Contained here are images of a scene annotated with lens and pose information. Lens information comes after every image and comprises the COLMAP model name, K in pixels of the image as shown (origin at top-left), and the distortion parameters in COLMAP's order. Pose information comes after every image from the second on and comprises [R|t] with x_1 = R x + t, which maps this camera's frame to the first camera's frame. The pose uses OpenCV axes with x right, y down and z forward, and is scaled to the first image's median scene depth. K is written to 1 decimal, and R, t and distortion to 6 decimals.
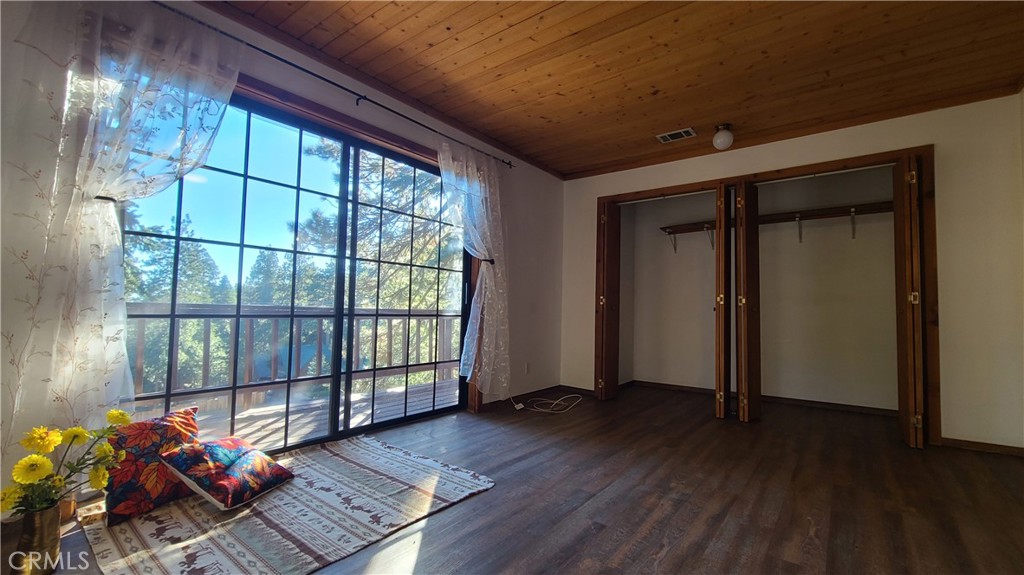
lens RADIAL K [[421.1, 0, 512.0], [0, 421.1, 287.5], [0, 0, 1]] dist [0.000494, 0.000106]
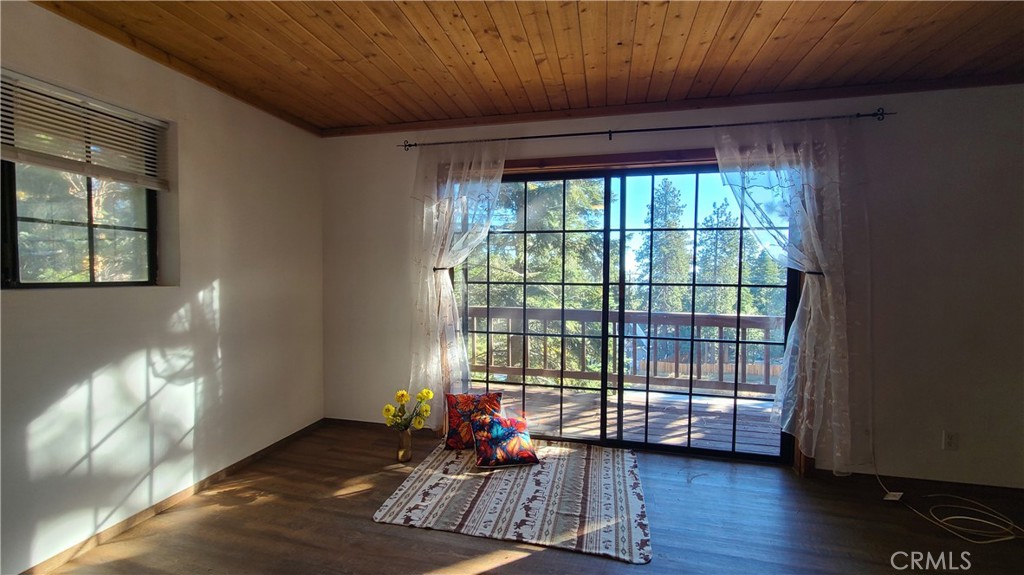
lens RADIAL K [[412.6, 0, 512.0], [0, 412.6, 287.5], [0, 0, 1]] dist [-0.000738, -0.000076]
pose [[0.421404, 0.015188, -0.906746, 0.654094], [0.044849, 0.998287, 0.037565, -0.159760], [0.905763, -0.056497, 0.420001, 0.453030]]
